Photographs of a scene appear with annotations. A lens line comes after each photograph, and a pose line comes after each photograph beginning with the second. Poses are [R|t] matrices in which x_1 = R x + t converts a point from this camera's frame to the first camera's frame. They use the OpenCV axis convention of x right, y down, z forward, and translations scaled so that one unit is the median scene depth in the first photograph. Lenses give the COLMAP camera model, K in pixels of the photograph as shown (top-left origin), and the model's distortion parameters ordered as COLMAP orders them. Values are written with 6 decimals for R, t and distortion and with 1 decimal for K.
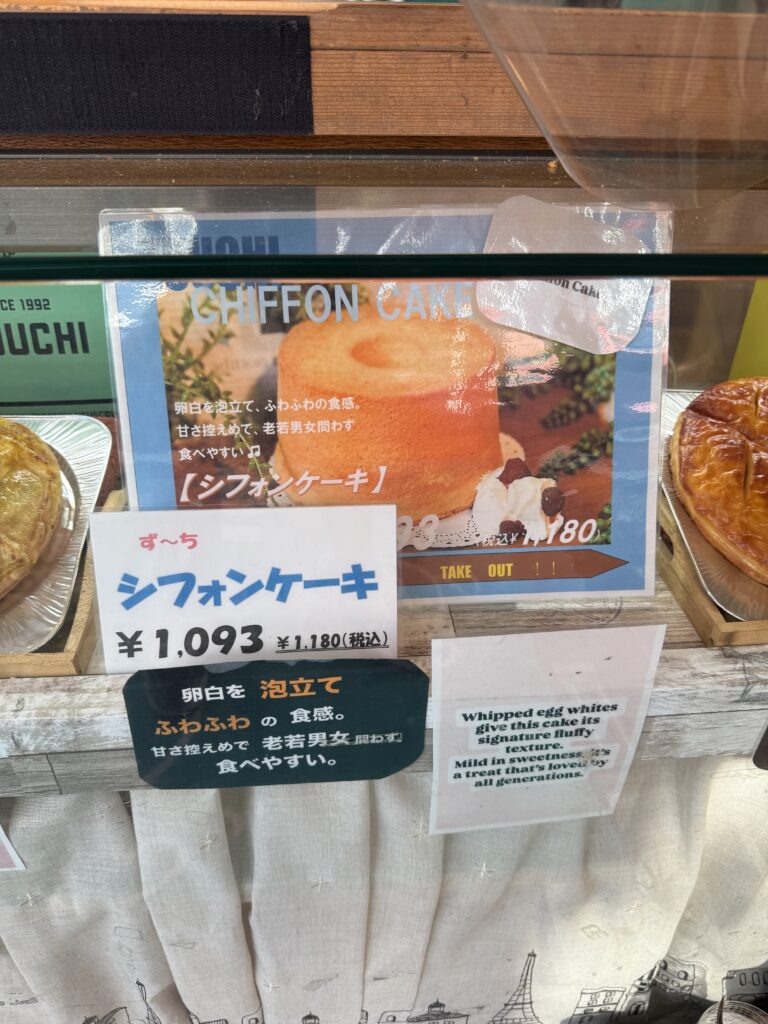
lens RADIAL K [[709.2, 0, 384.4], [0, 709.2, 515.8], [0, 0, 1]] dist [0.063093, -0.003580]
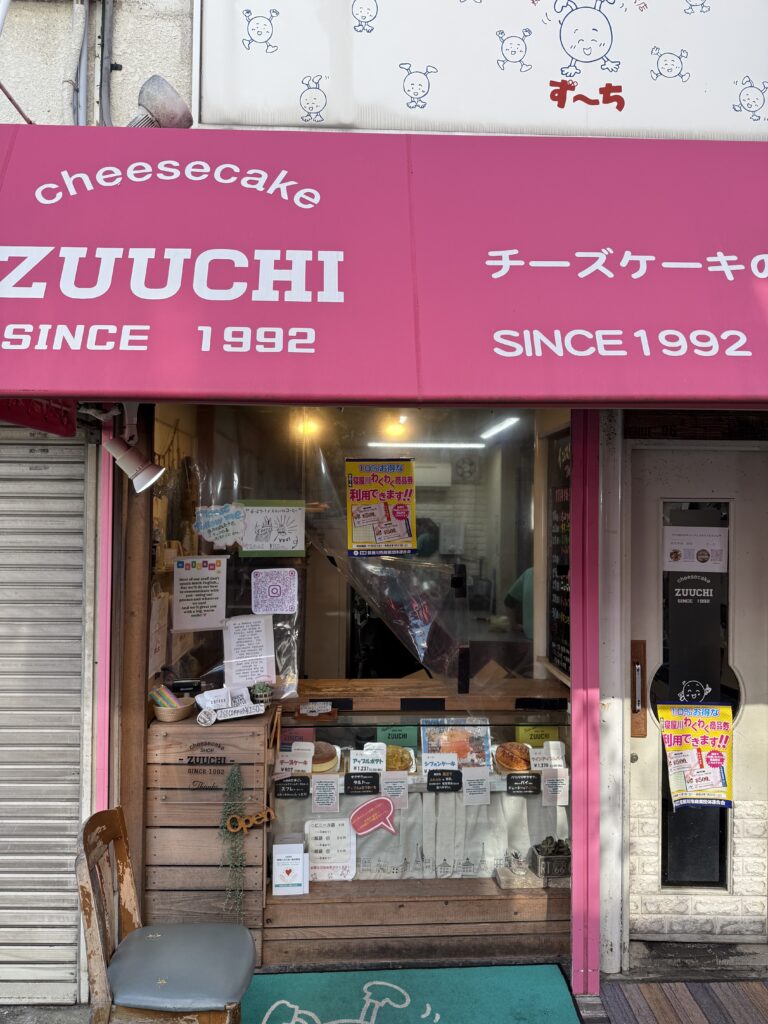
lens RADIAL K [[709.2, 0, 378.5], [0, 709.2, 511.5], [0, 0, 1]] dist [0.063093, -0.003580]
pose [[0.999461, -0.008651, -0.031681, -0.575712], [-0.010744, 0.825466, -0.564350, 2.233512], [0.031034, 0.564386, 0.824928, -7.078727]]
